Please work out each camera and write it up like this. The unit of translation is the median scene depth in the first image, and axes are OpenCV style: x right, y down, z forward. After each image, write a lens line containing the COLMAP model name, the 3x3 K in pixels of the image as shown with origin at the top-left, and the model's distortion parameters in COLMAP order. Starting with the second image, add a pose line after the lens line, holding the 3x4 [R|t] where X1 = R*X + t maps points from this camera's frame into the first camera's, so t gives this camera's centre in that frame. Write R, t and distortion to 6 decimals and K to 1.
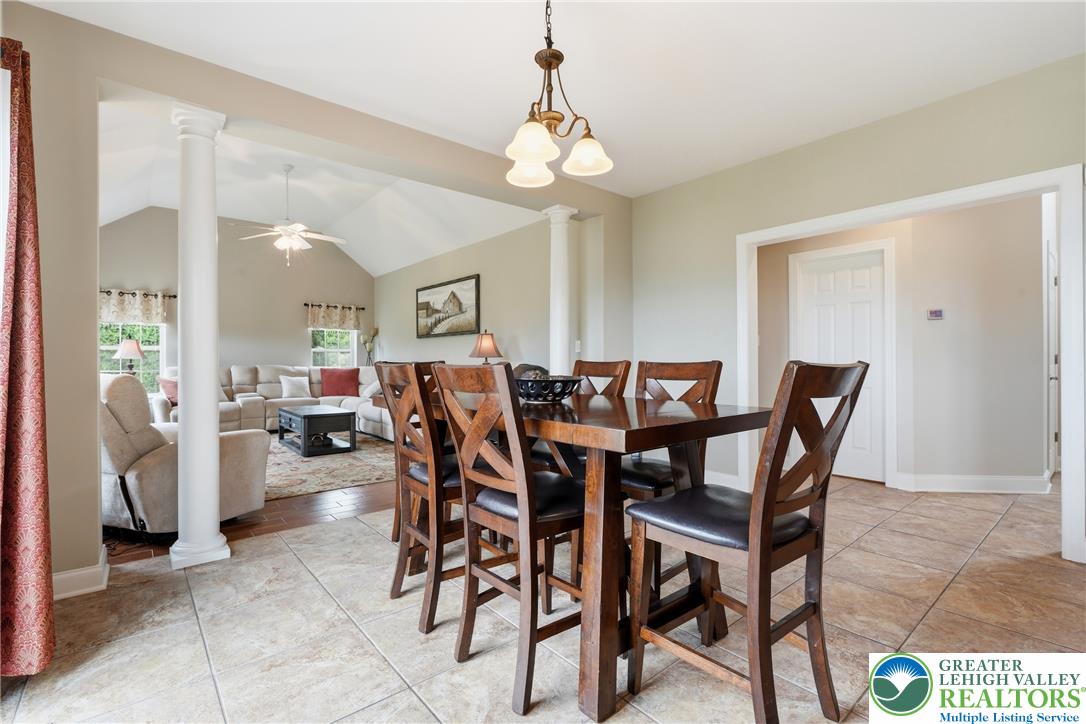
lens RADIAL K [[496.3, 0, 539.8], [0, 496.3, 360.7], [0, 0, 1]] dist [-0.004049, 0.001020]
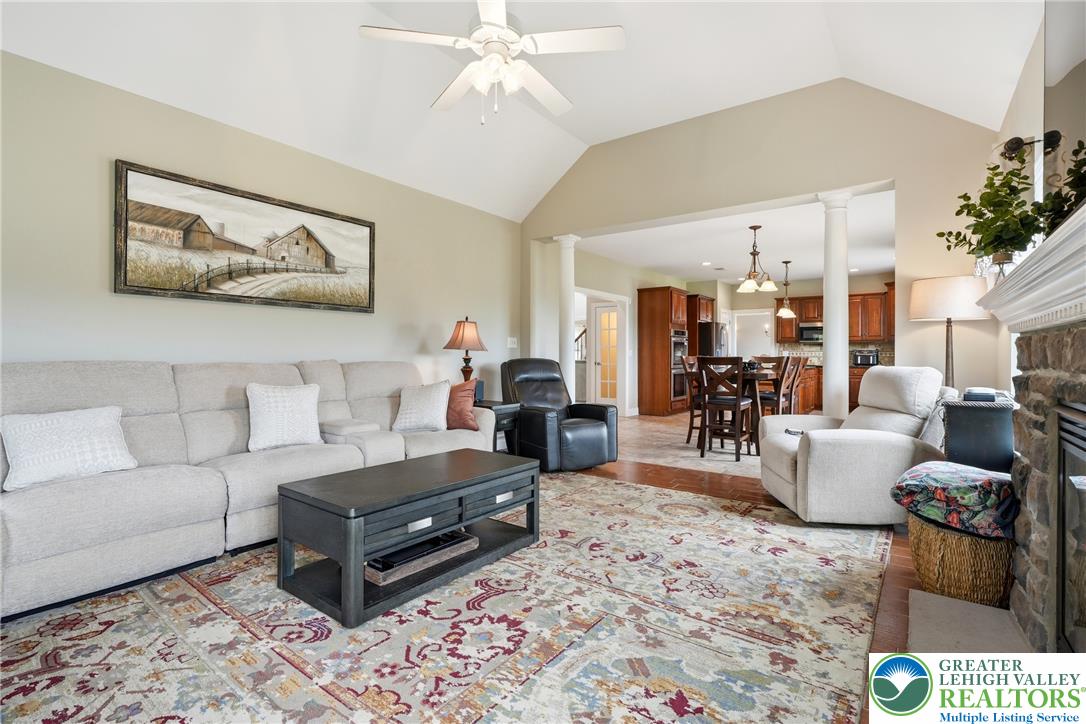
lens RADIAL K [[496.3, 0, 543.6], [0, 496.3, 355.5], [0, 0, 1]] dist [-0.004049, 0.001020]
pose [[-0.229580, 0.000275, 0.973290, -0.743656], [-0.002102, 0.999997, -0.000778, 0.001660], [-0.973288, -0.002225, -0.229578, 0.847334]]
